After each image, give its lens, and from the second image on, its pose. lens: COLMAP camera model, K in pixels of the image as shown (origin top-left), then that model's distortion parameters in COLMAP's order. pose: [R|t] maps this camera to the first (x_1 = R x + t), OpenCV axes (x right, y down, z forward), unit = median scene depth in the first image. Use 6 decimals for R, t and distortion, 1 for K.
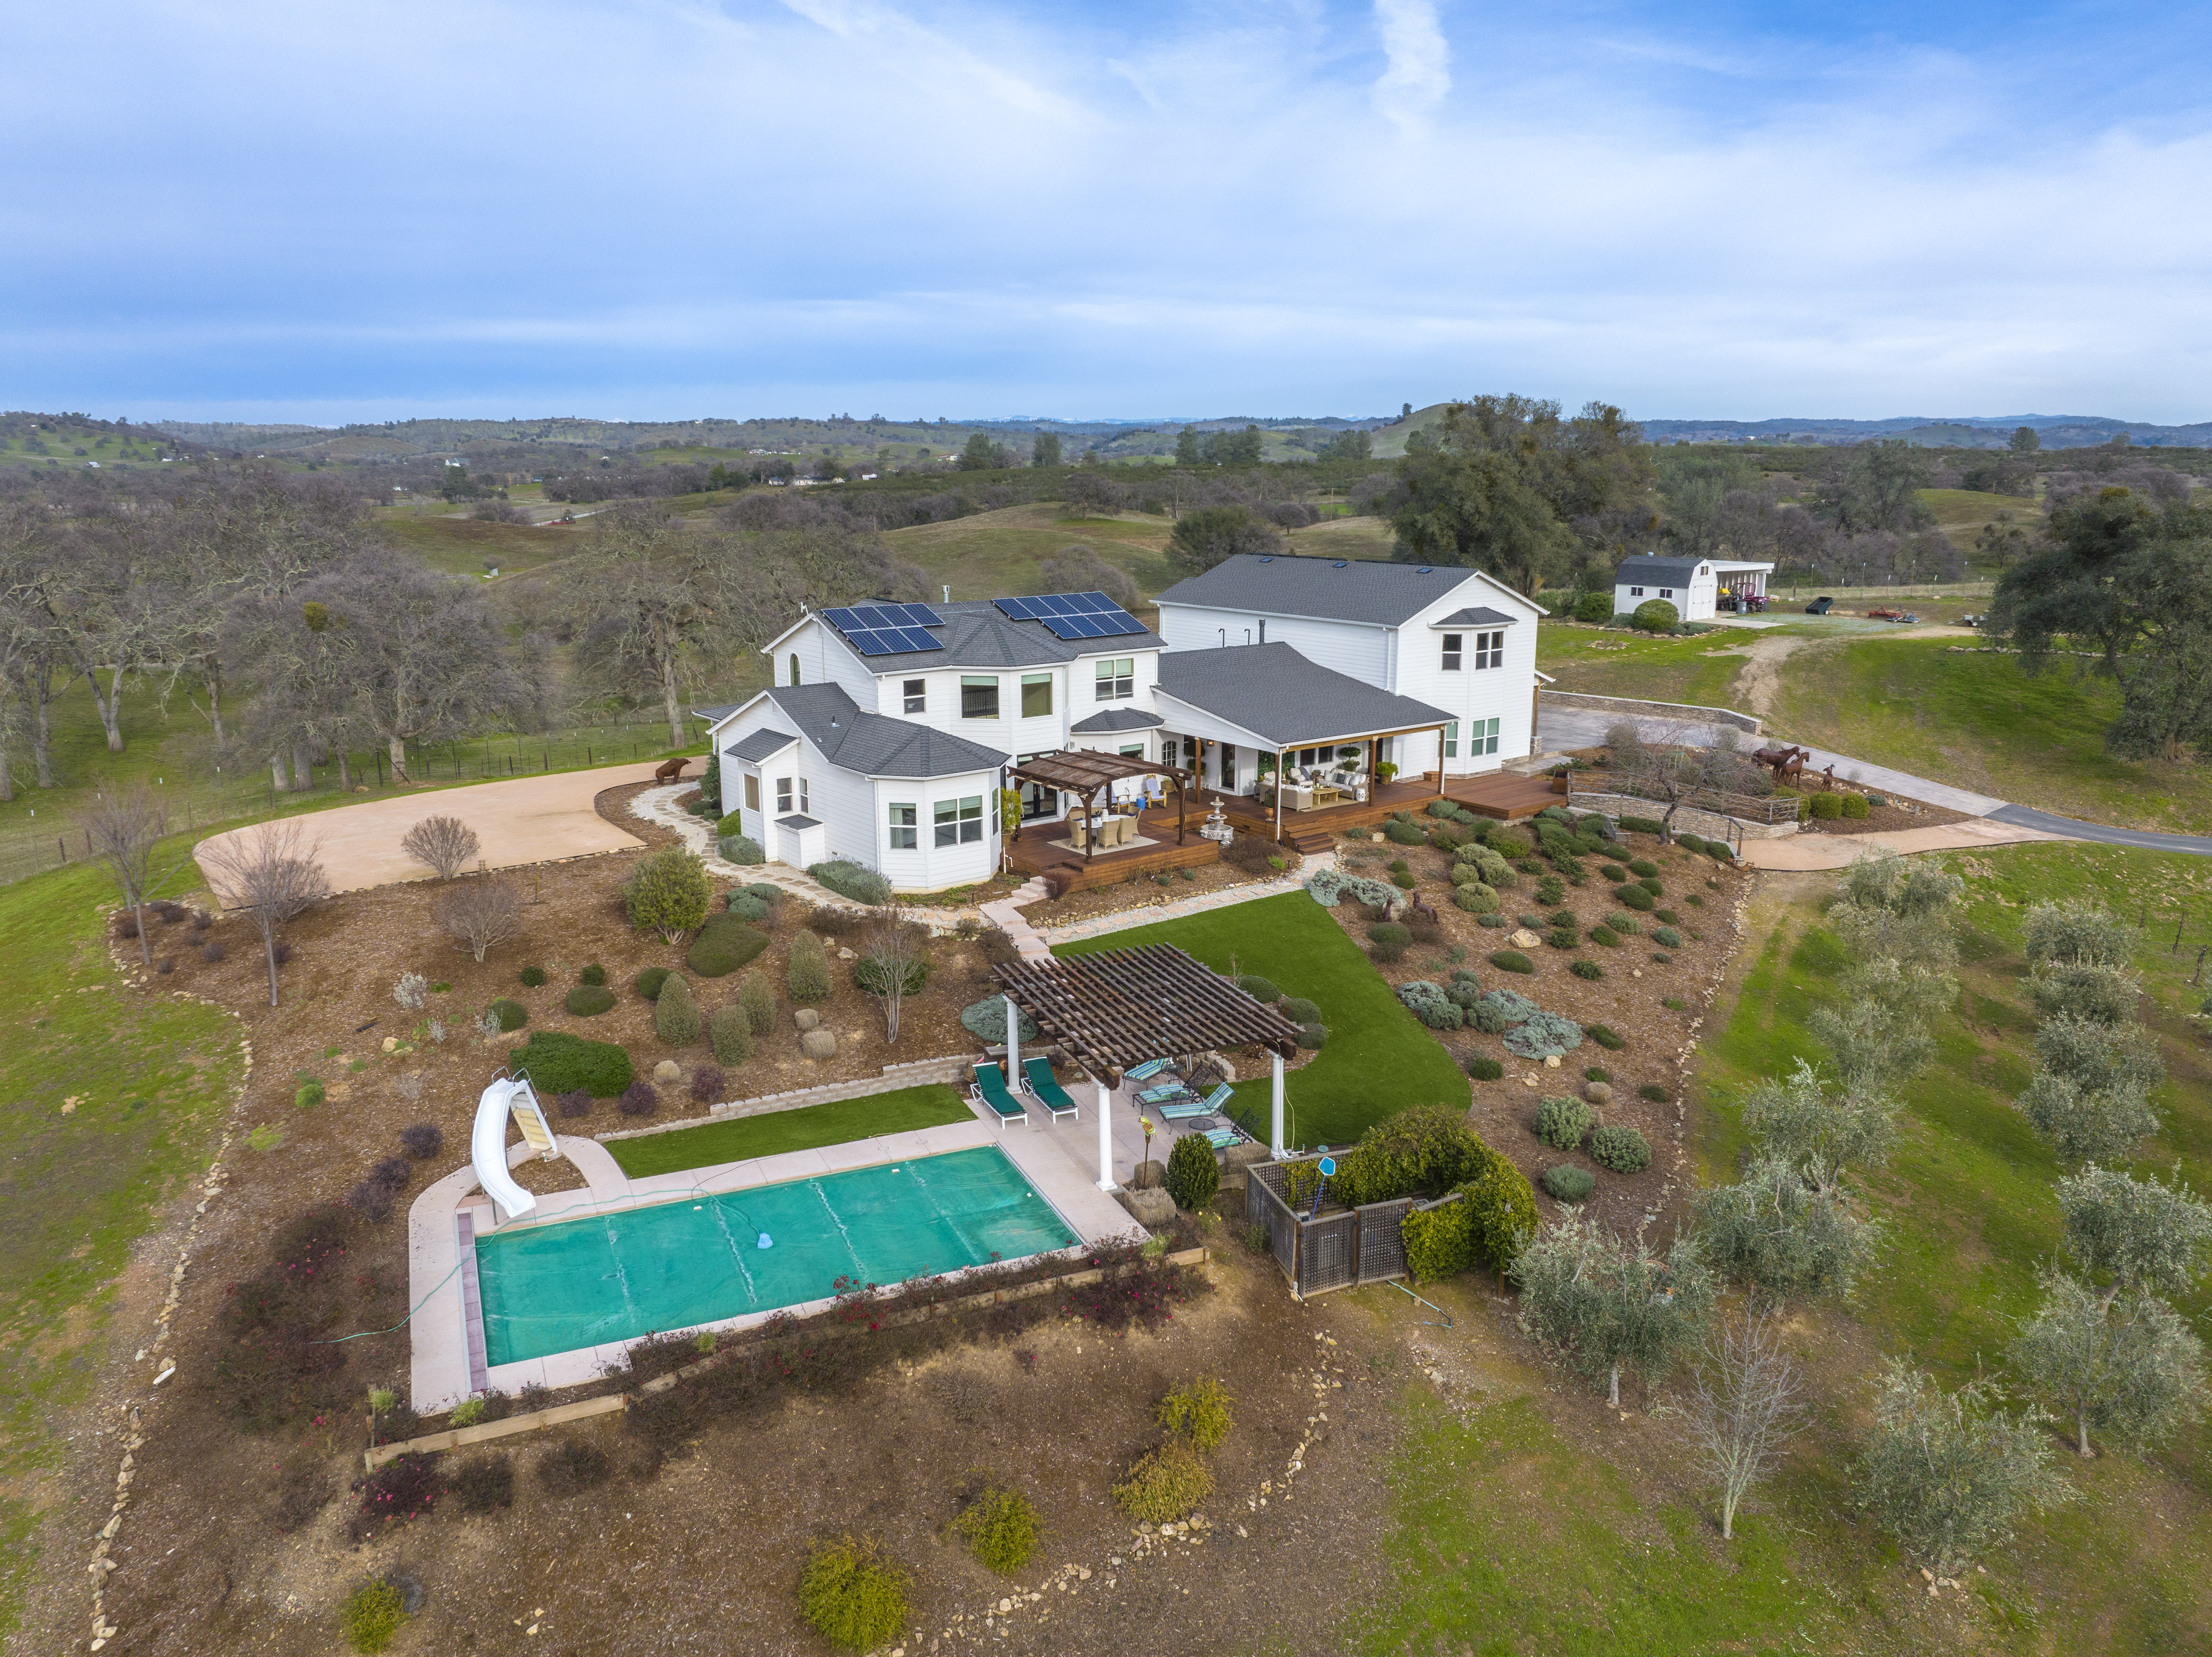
lens RADIAL K [[1570.7, 0, 1110.8], [0, 1570.7, 821.4], [0, 0, 1]] dist [-0.037990, -0.000408]
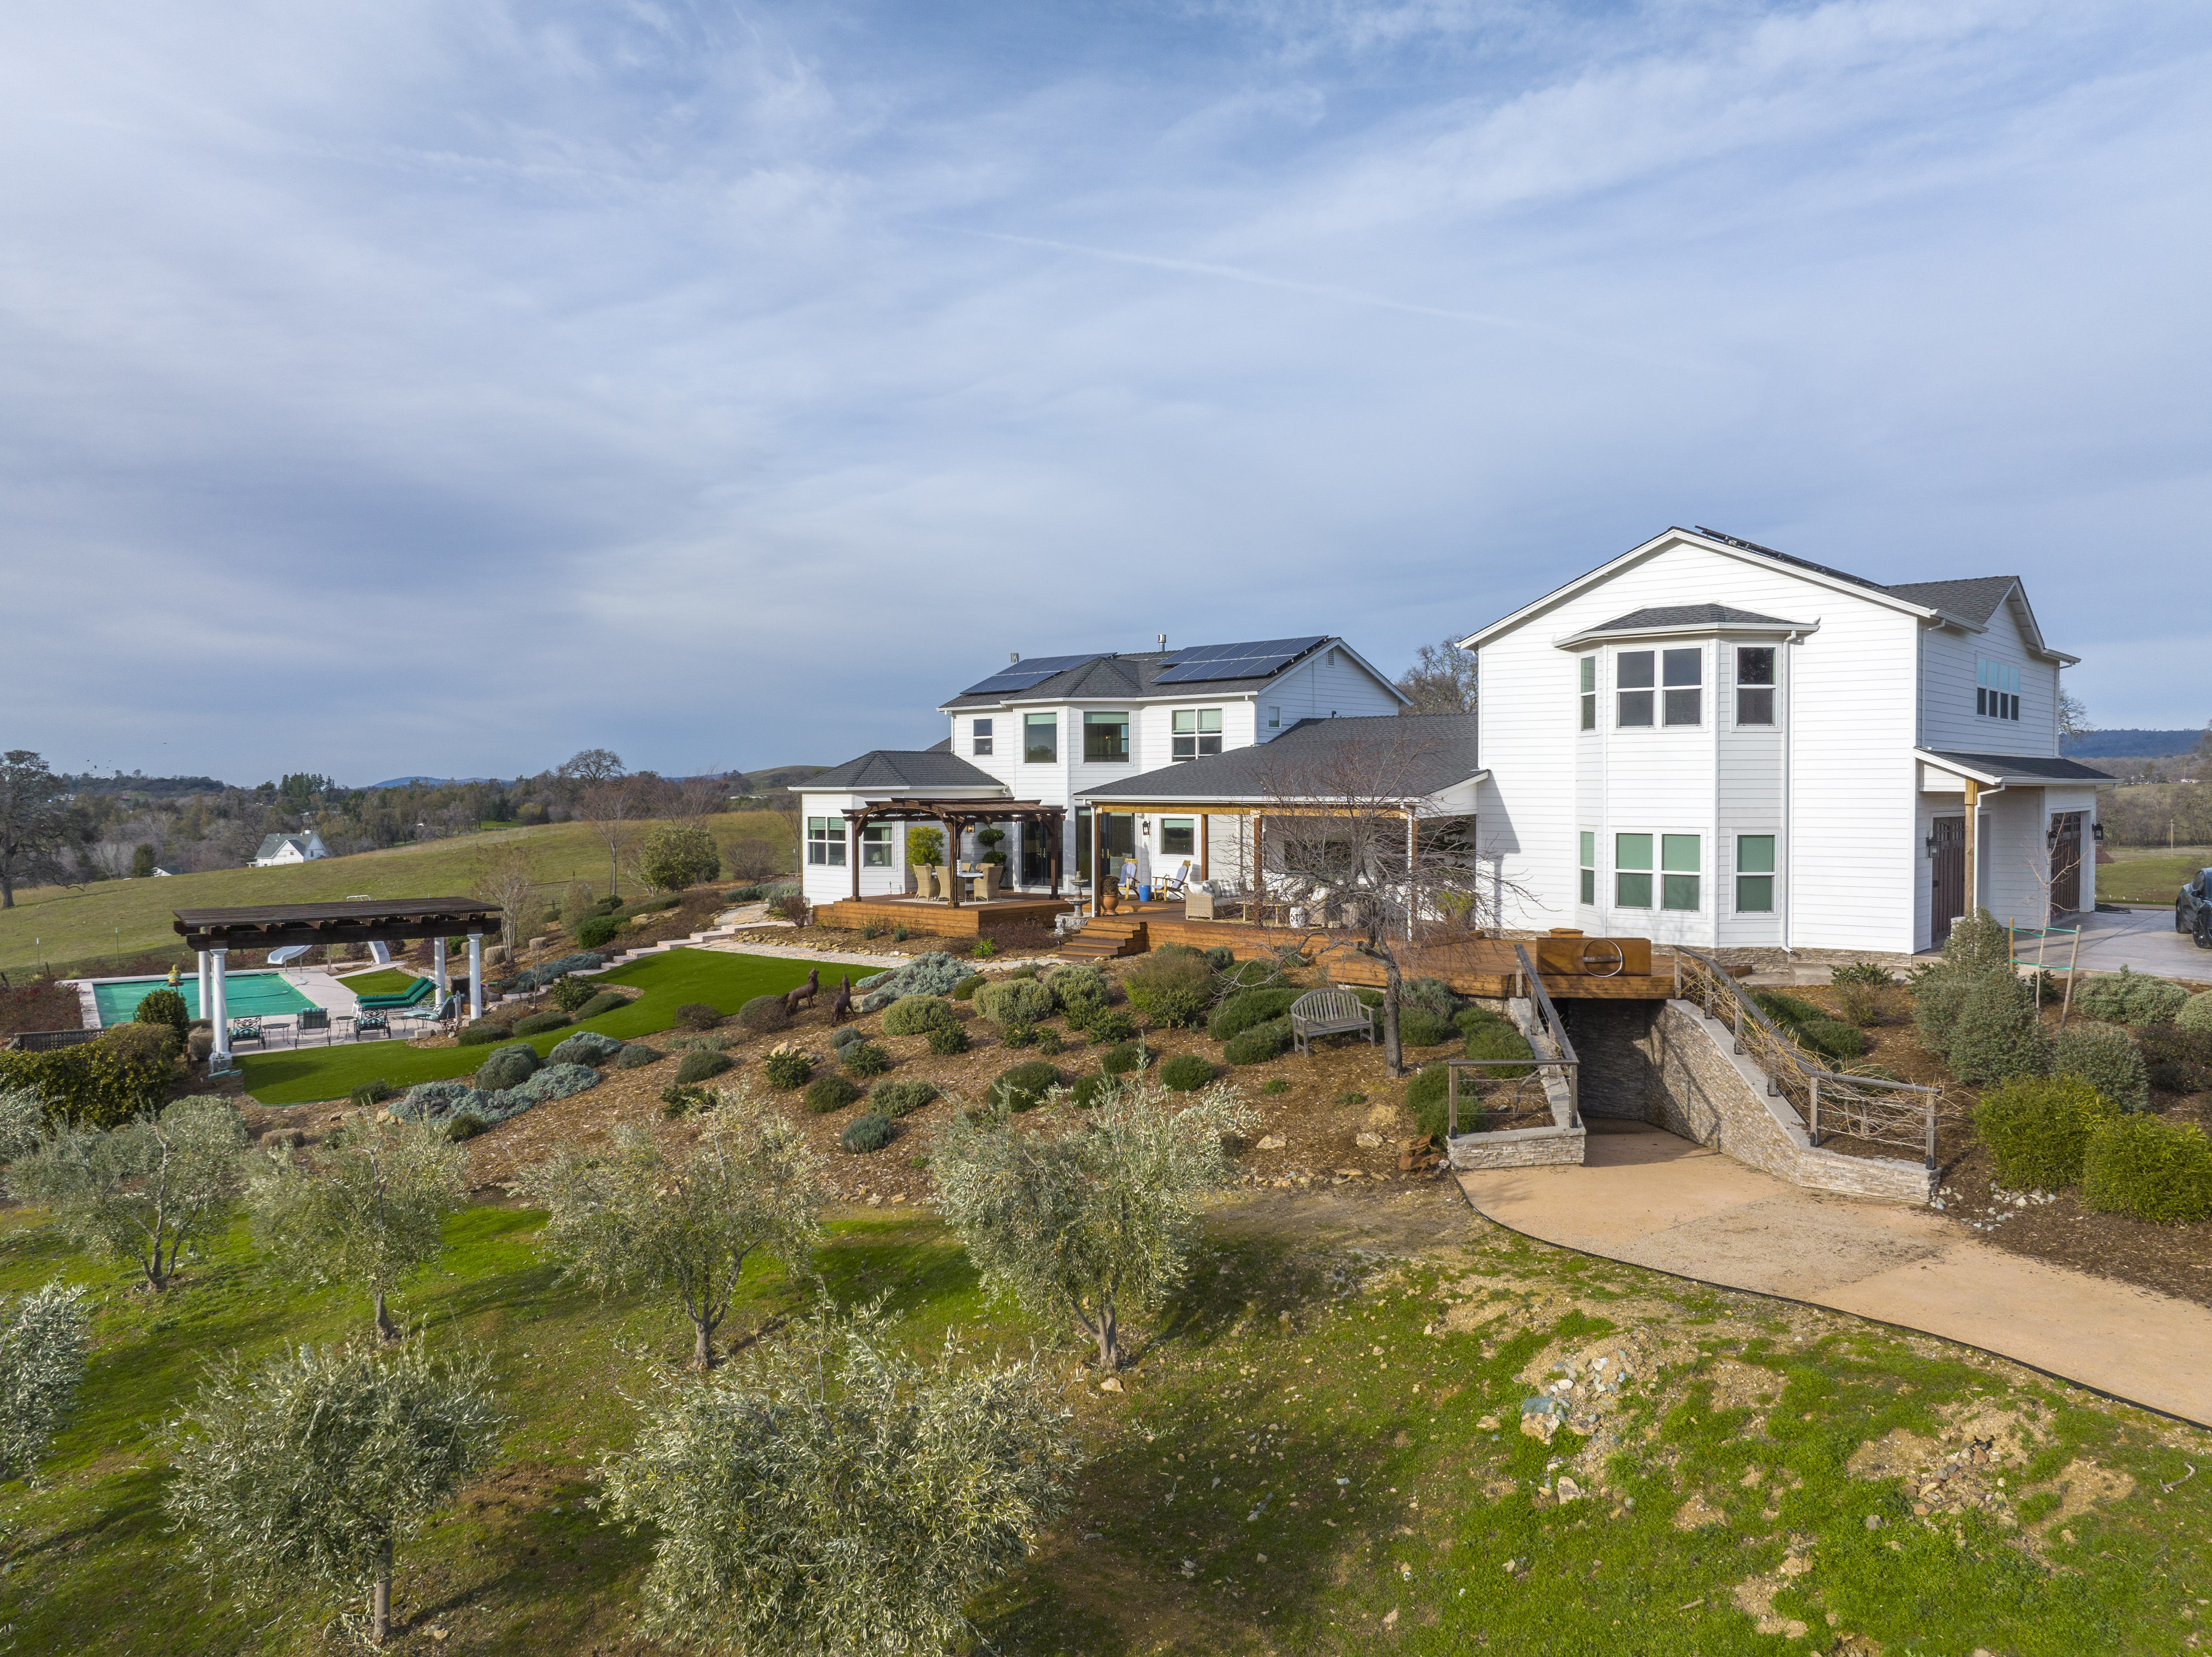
lens RADIAL K [[1565.9, 0, 1109.0], [0, 1565.9, 830.2], [0, 0, 1]] dist [-0.040099, -0.001574]
pose [[0.184598, 0.028557, -0.982399, 0.784522], [-0.215387, 0.976454, -0.012088, -0.028823], [0.958922, 0.213828, 0.186402, 0.876244]]
